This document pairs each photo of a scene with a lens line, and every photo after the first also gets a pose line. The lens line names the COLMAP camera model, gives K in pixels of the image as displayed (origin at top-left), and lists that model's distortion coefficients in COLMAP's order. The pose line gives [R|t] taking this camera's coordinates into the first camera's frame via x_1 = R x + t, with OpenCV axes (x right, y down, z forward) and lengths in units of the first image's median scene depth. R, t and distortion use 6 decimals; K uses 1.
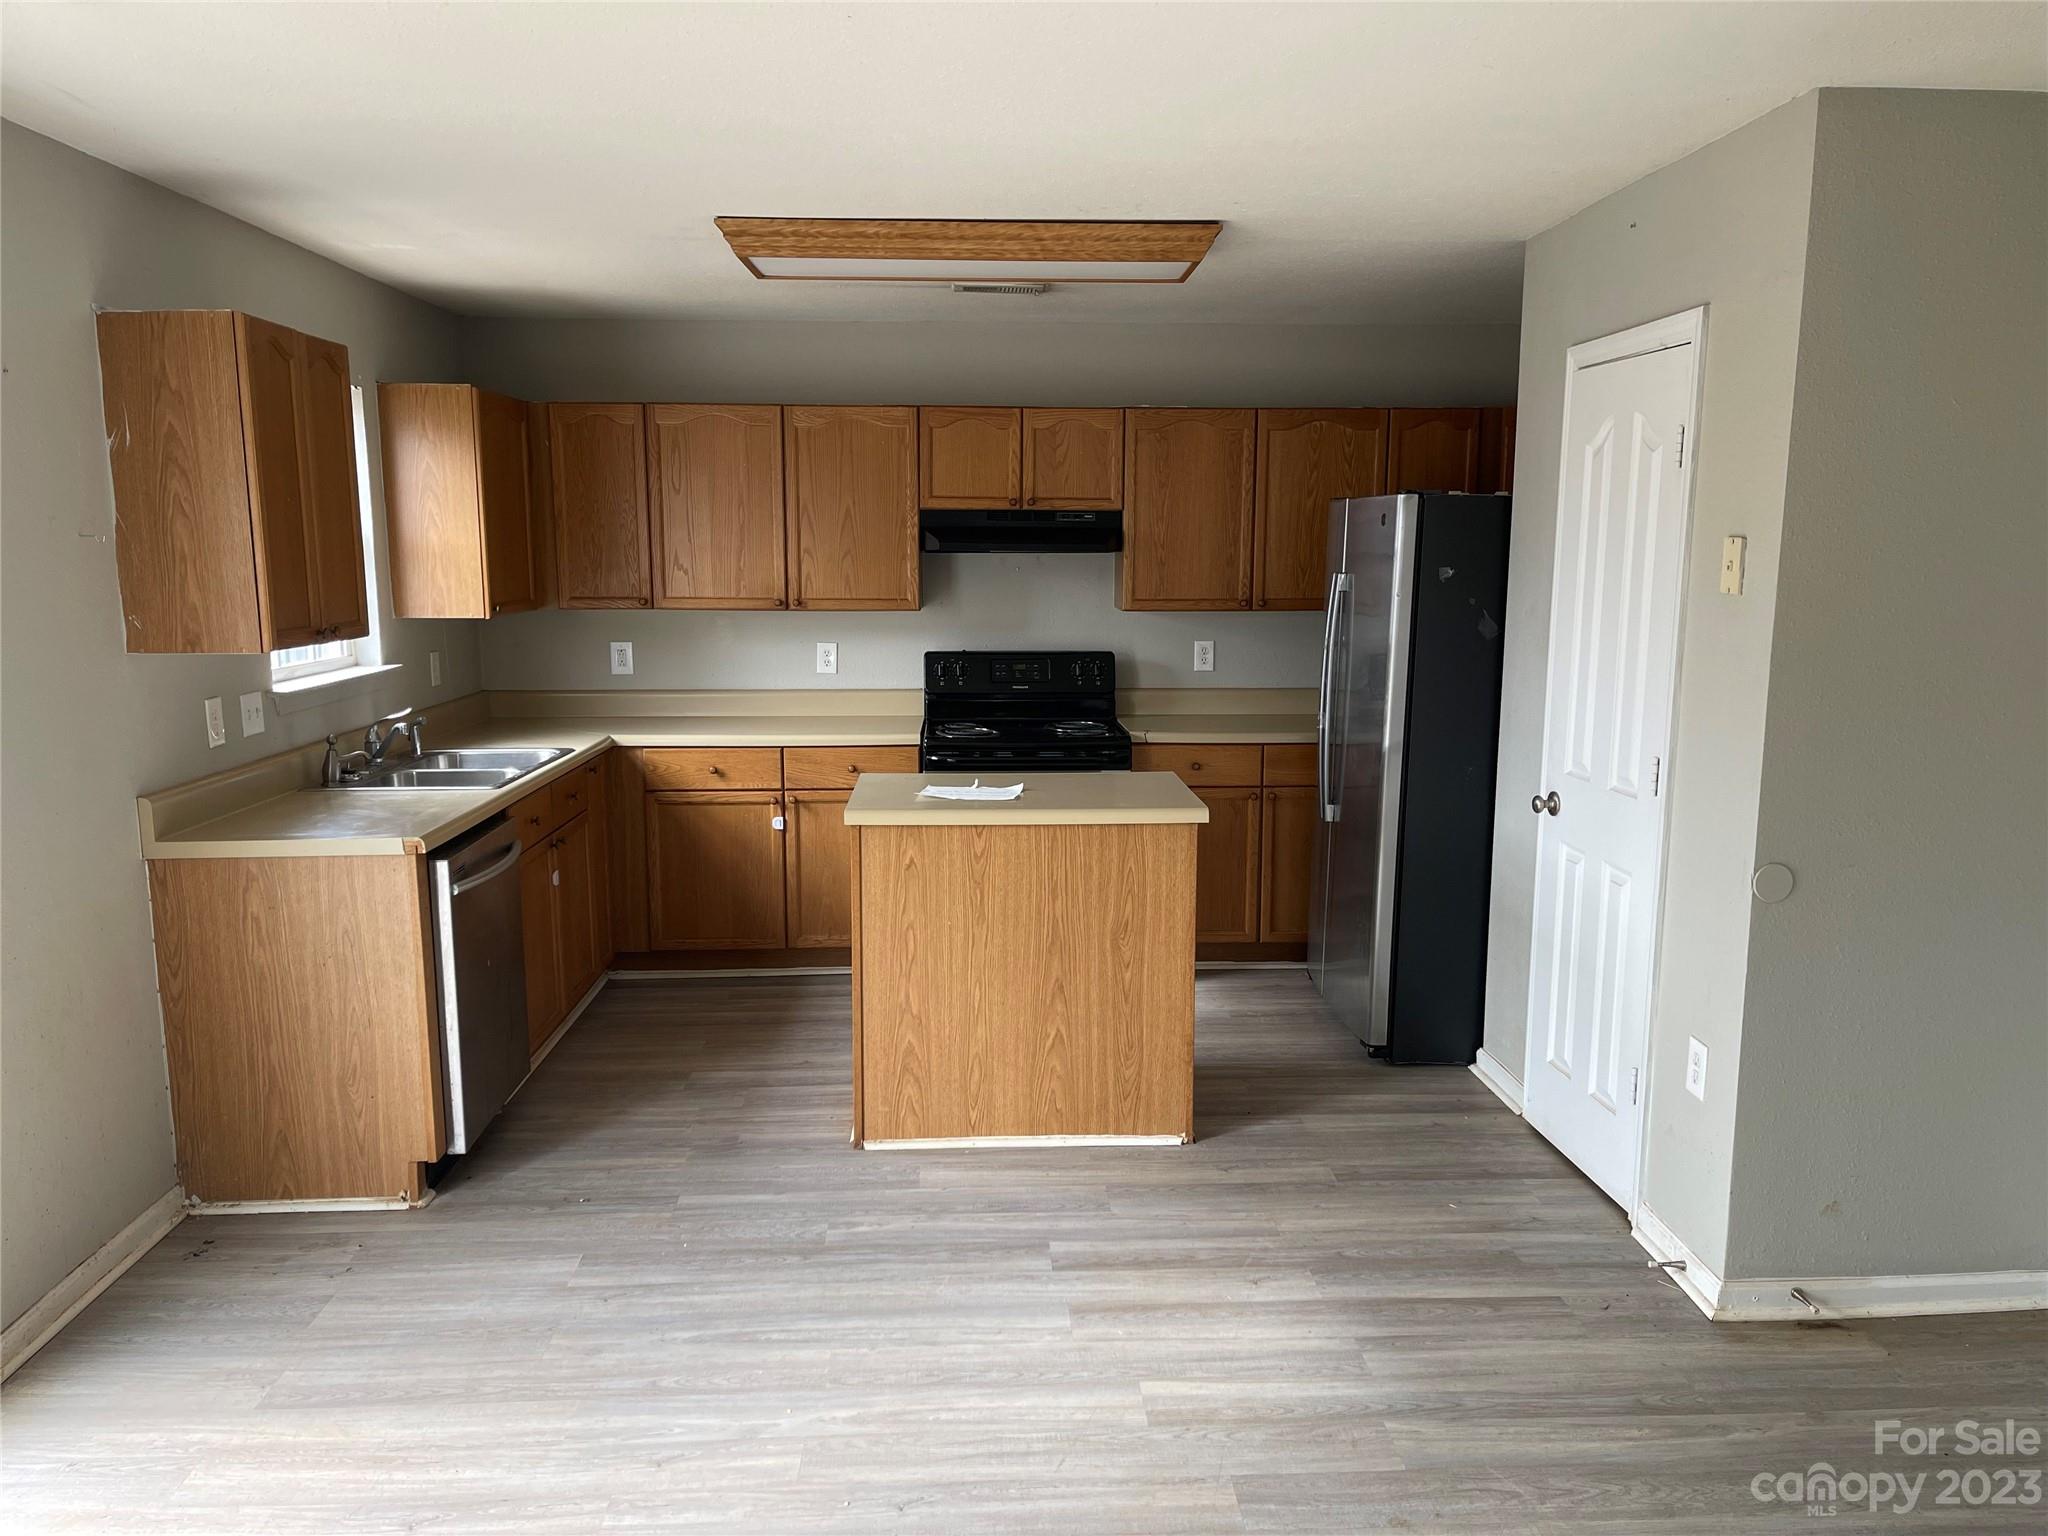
lens RADIAL K [[1550.9, 0, 1033.7], [0, 1550.9, 774.0], [0, 0, 1]] dist [0.073055, -0.075088]
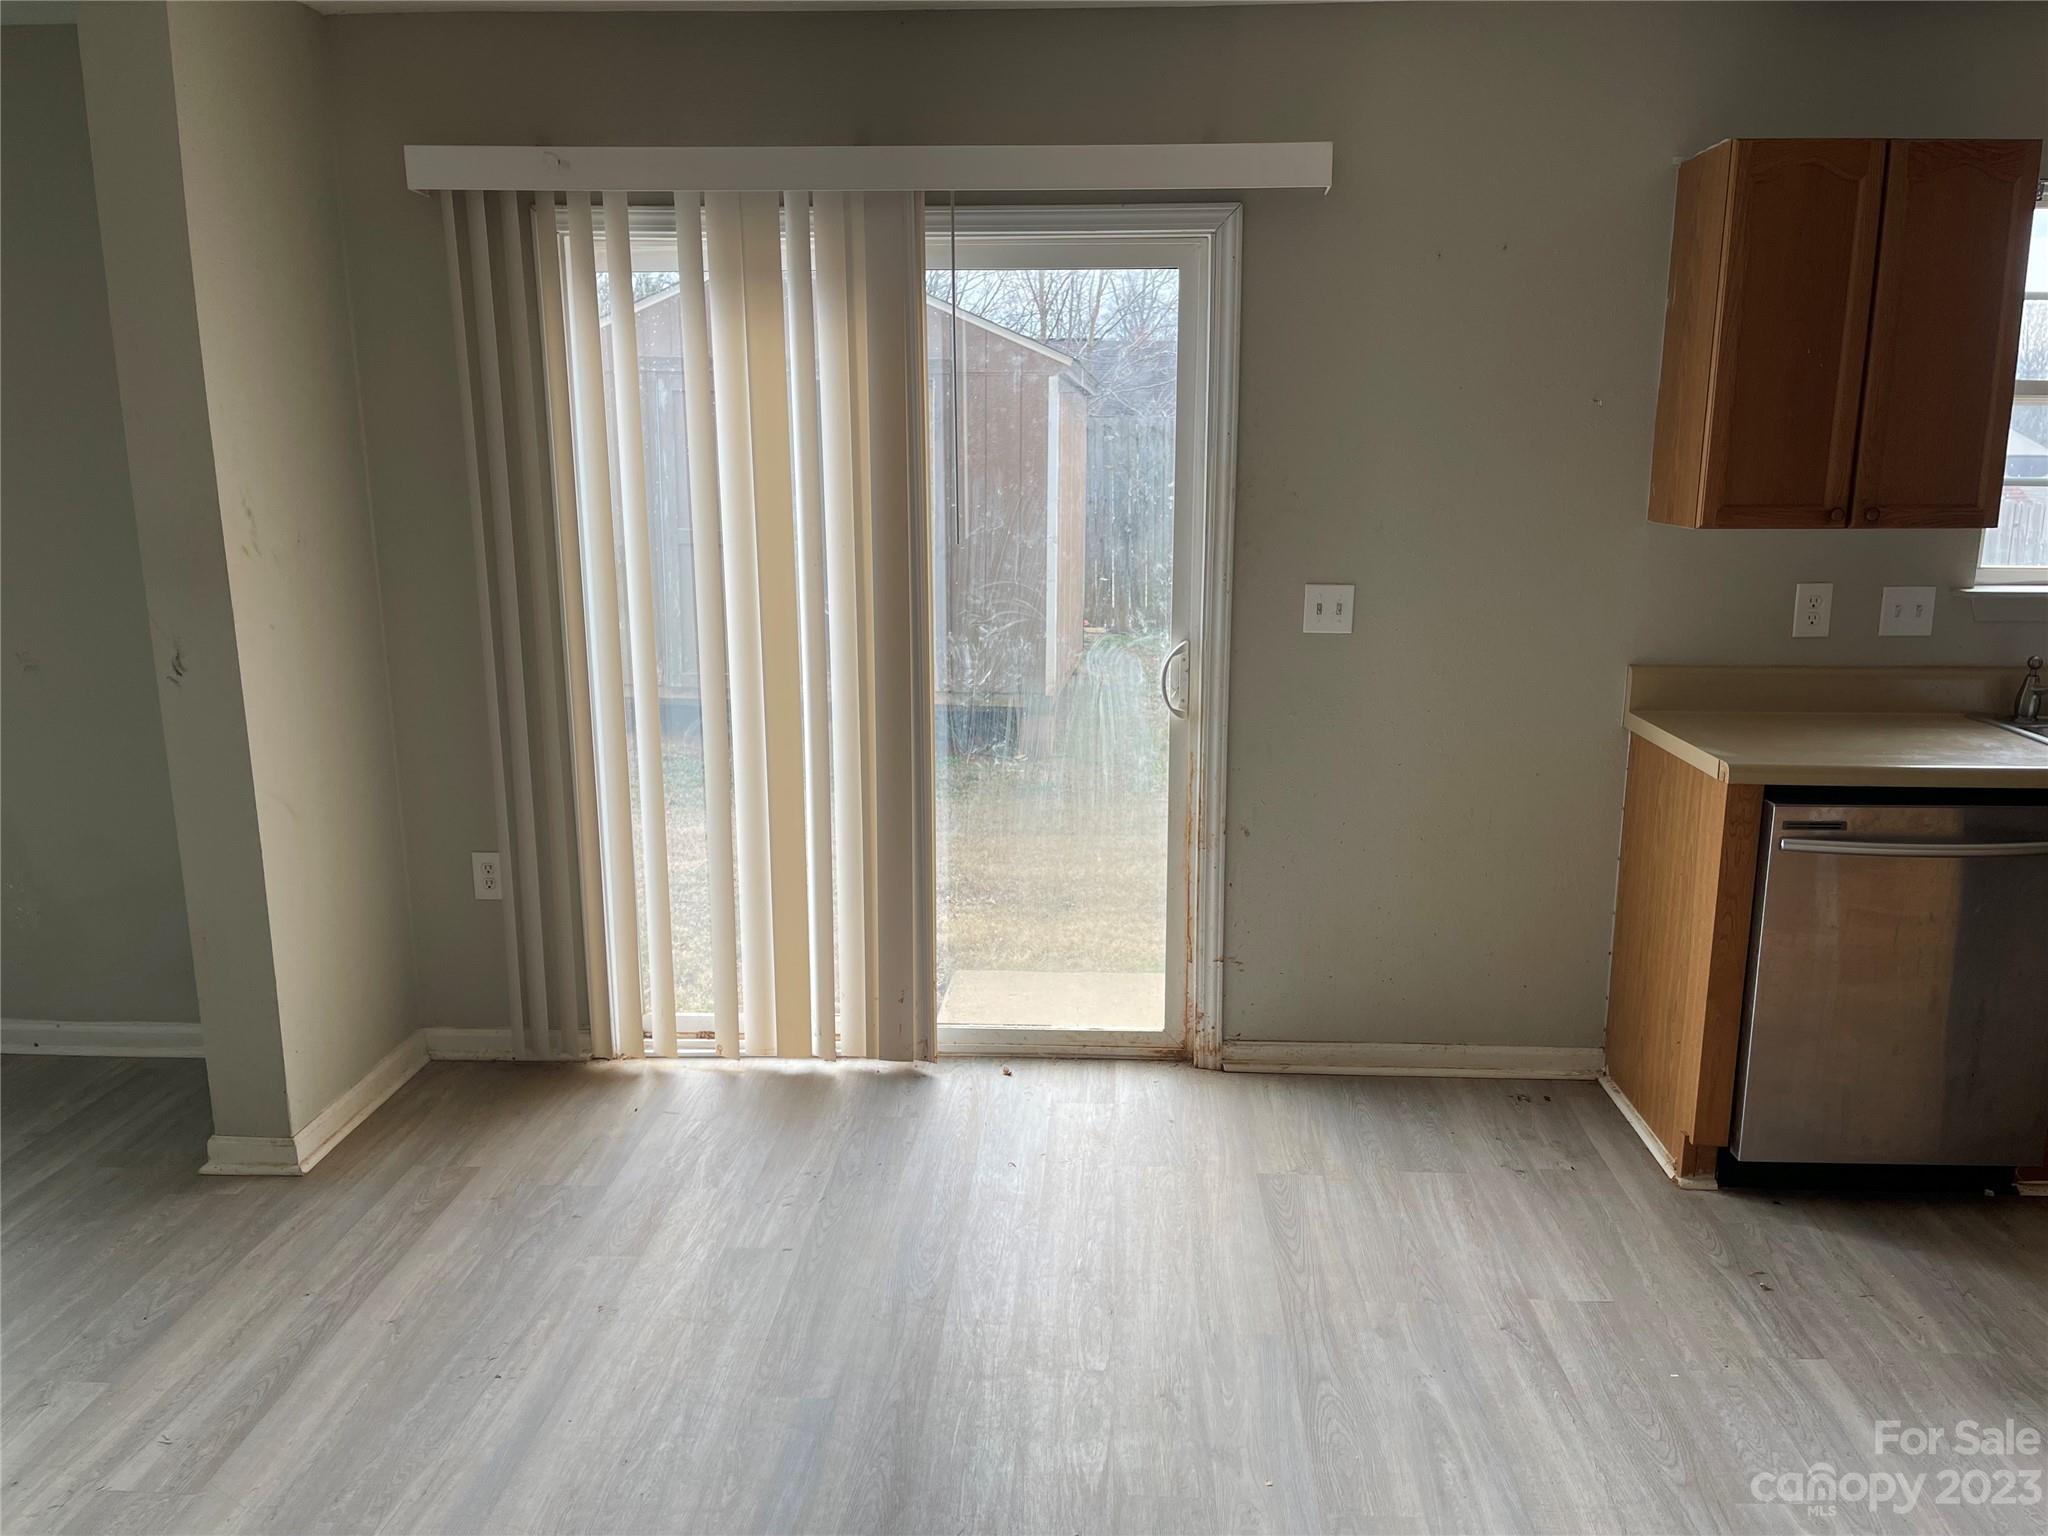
lens RADIAL K [[1550.9, 0, 1032.9], [0, 1550.9, 762.9], [0, 0, 1]] dist [0.073055, -0.075088]
pose [[-0.097067, 0.211349, -0.972579, 0.460831], [-0.148637, 0.963156, 0.224136, -0.093312], [0.984116, 0.166317, -0.062076, 0.709559]]
